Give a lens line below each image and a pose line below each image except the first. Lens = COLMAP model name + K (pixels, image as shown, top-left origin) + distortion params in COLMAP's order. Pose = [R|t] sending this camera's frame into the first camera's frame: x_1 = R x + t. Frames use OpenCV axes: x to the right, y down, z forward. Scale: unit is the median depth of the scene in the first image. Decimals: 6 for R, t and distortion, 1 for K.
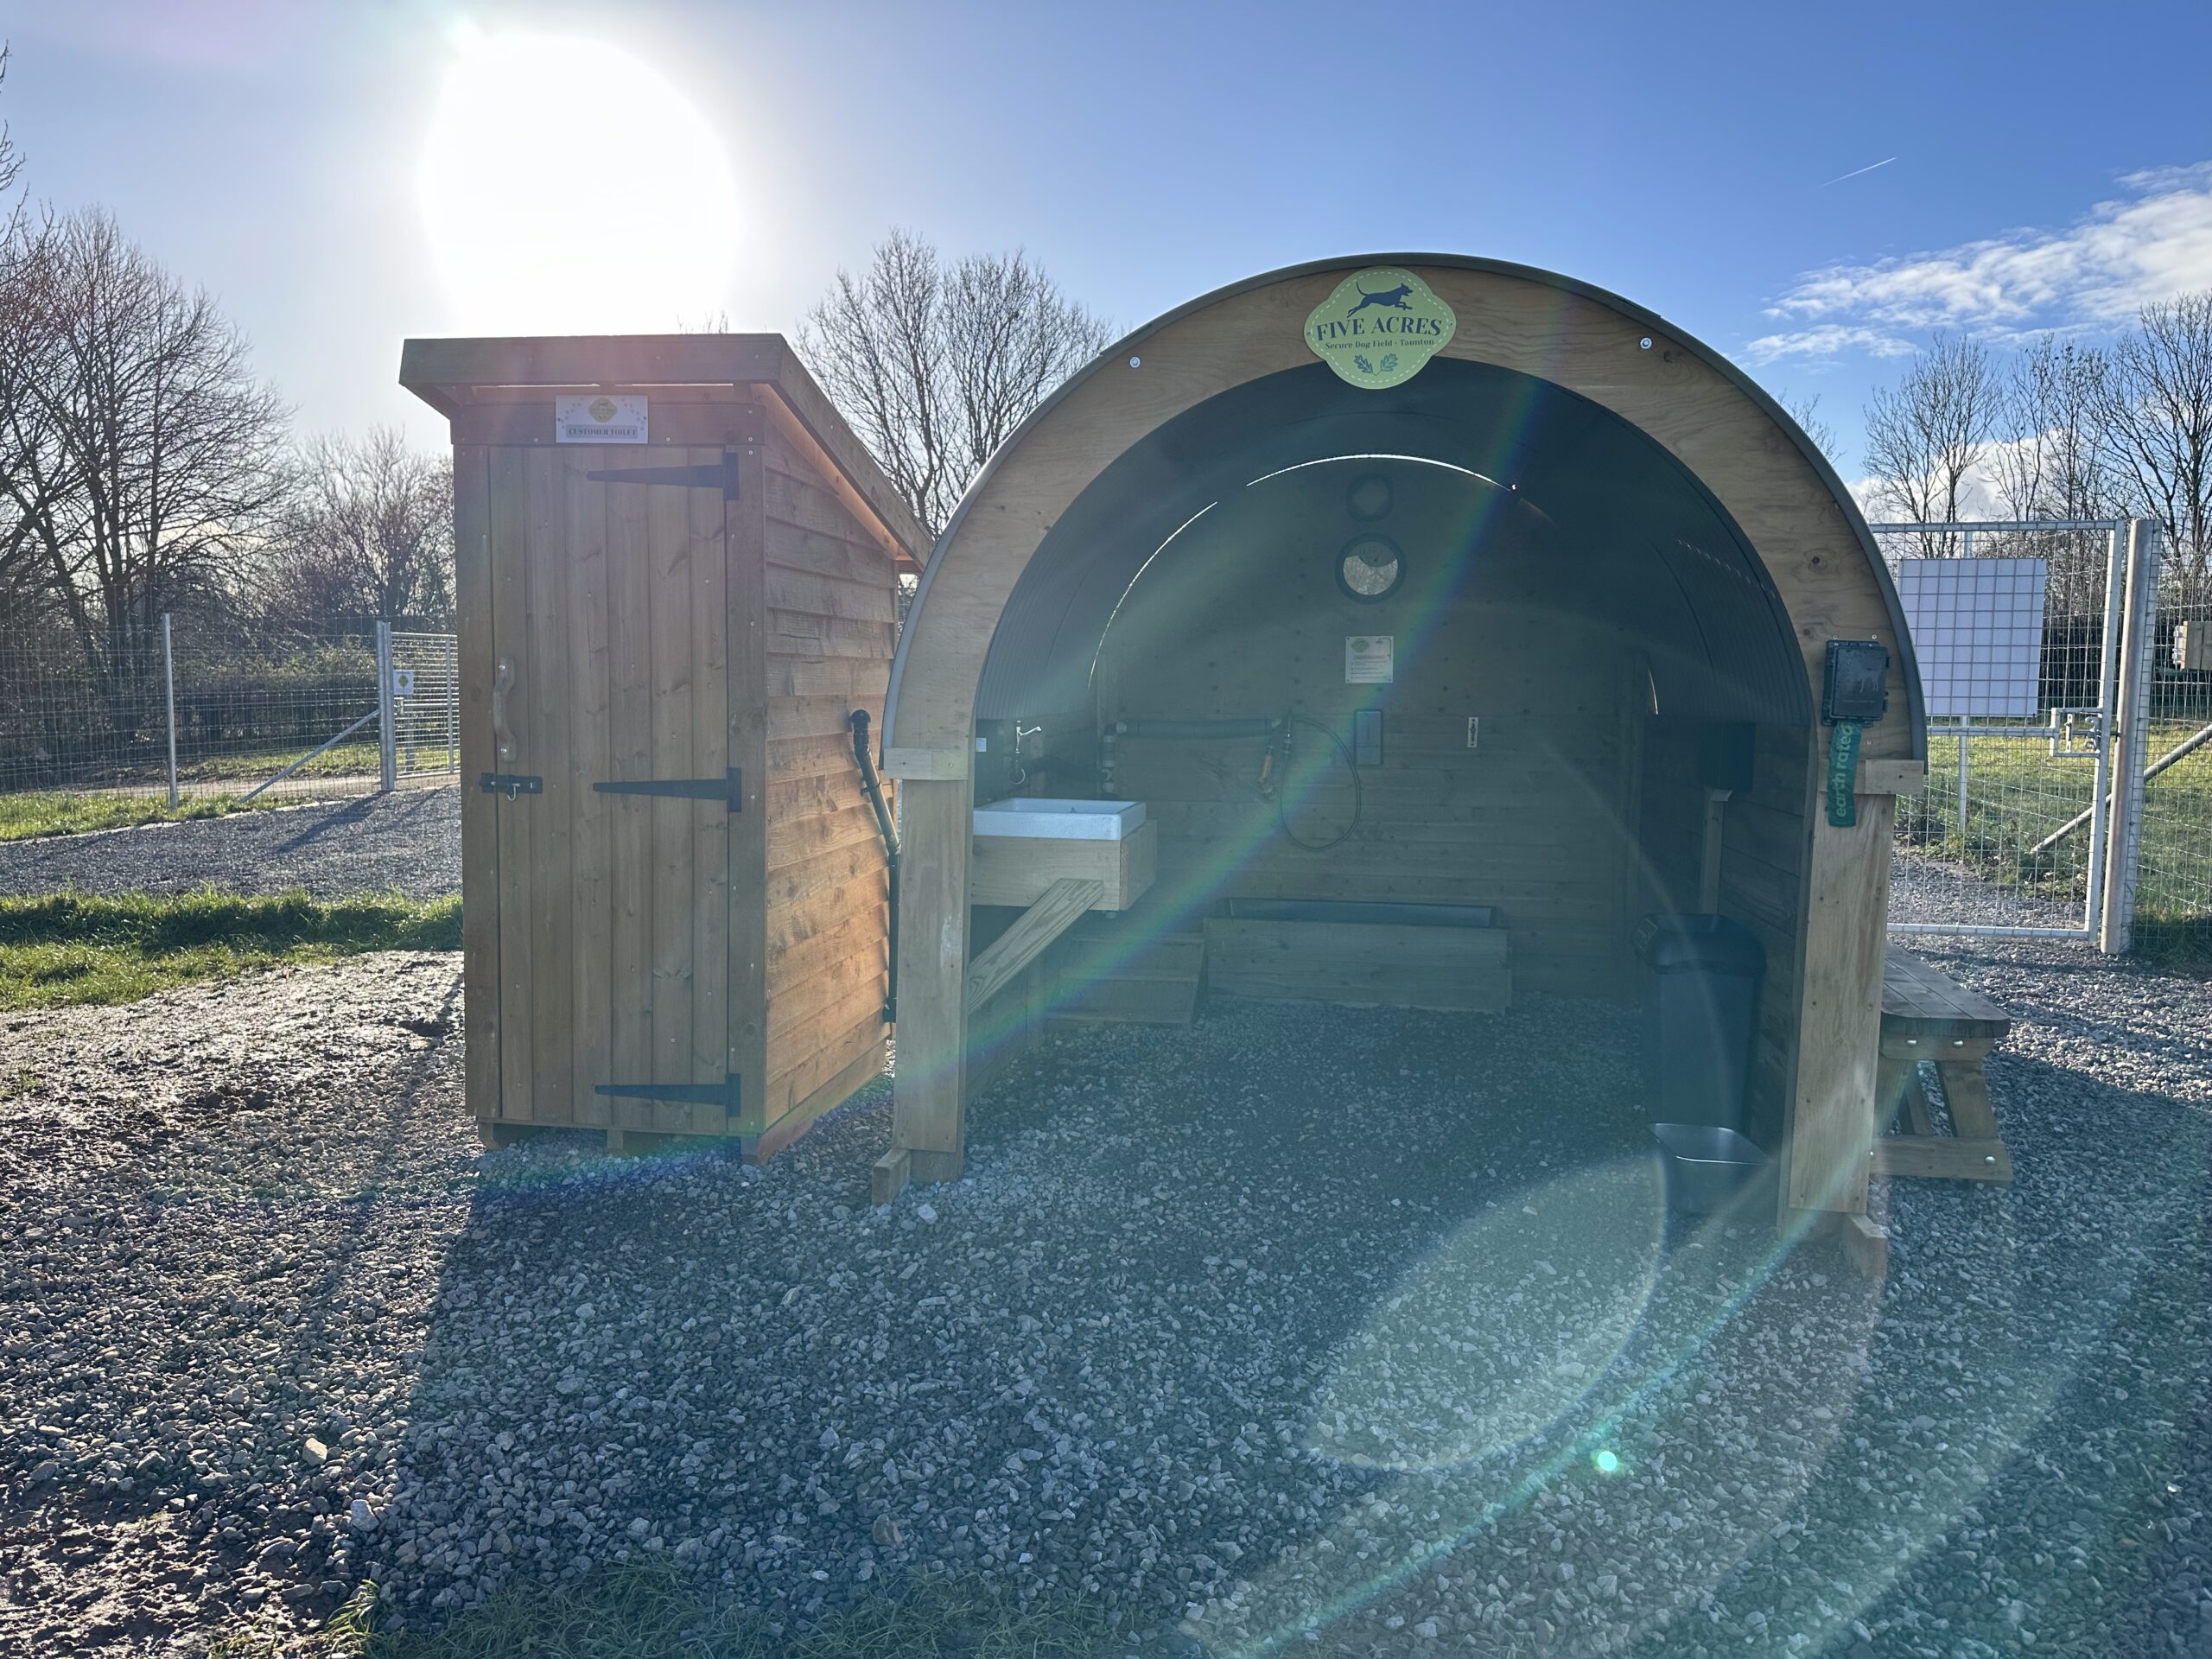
lens RADIAL K [[1495.5, 0, 1086.8], [0, 1495.5, 829.3], [0, 0, 1]] dist [0.082199, -0.096058]
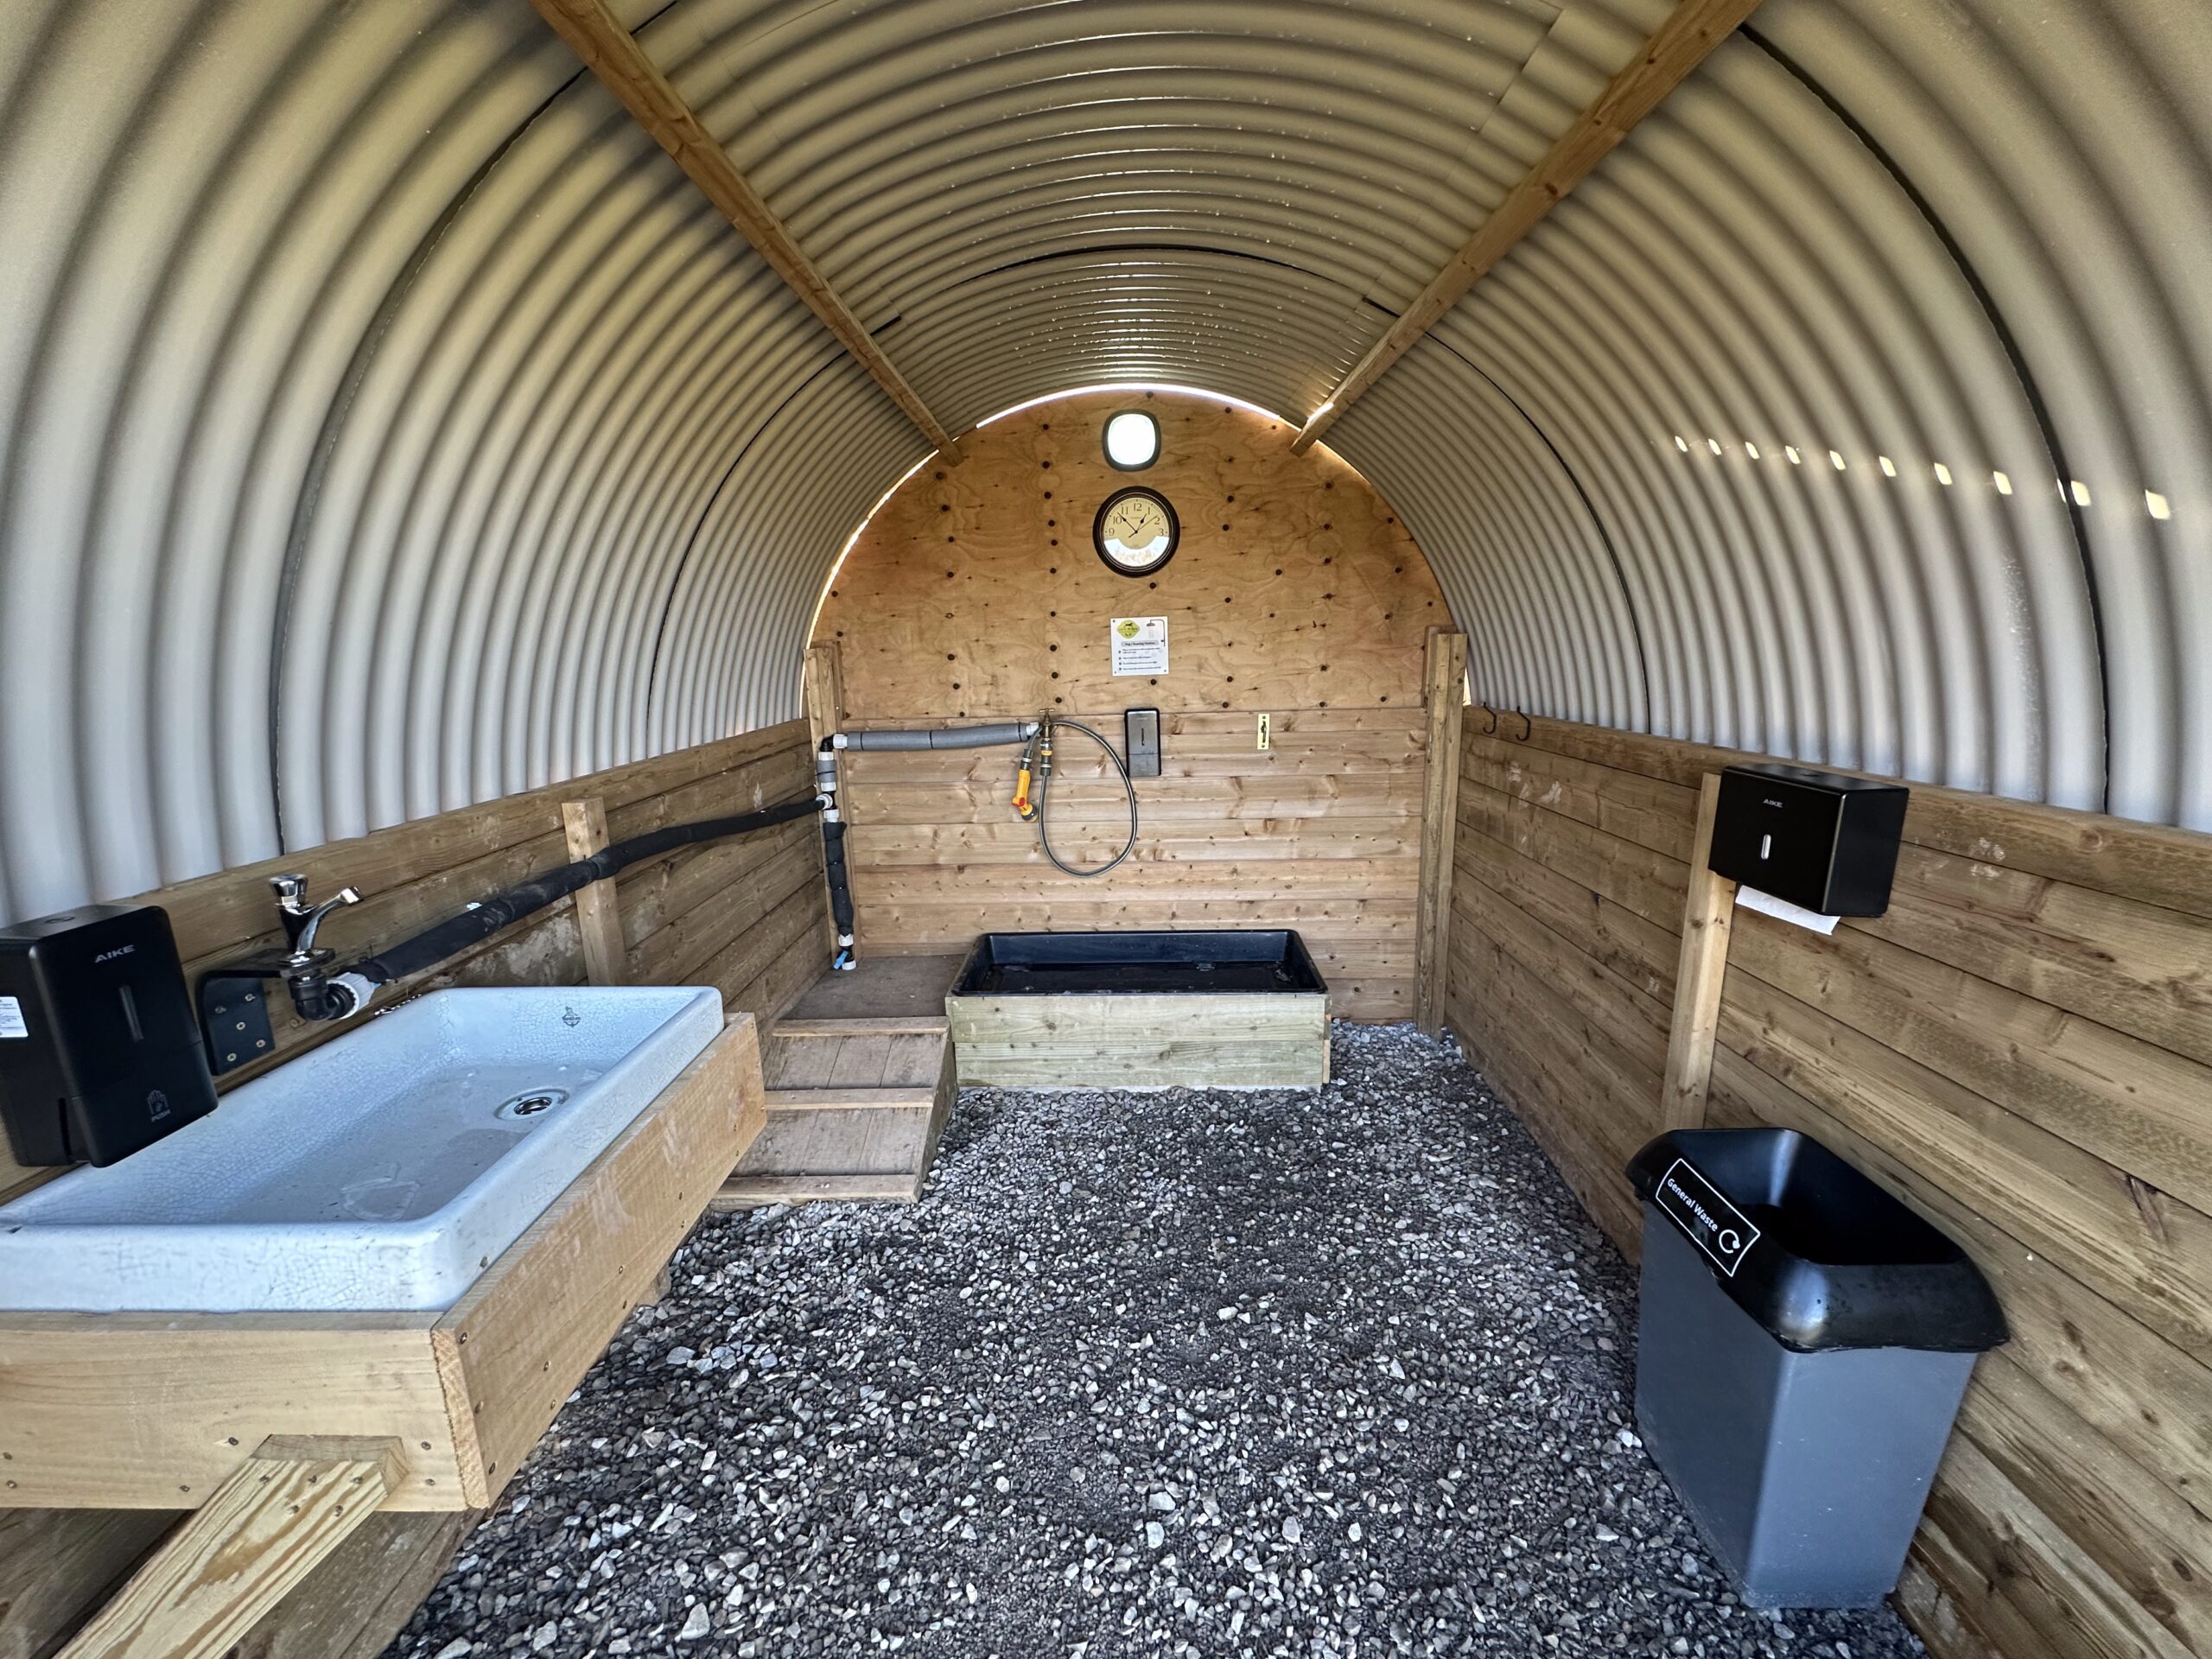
lens RADIAL K [[888.7, 0, 1092.8], [0, 888.7, 834.2], [0, 0, 1]] dist [0.008144, -0.004756]
pose [[0.988490, -0.060783, 0.138538, 0.089667], [0.044245, 0.991851, 0.119477, -0.071133], [-0.144671, -0.111972, 0.983124, 0.517171]]
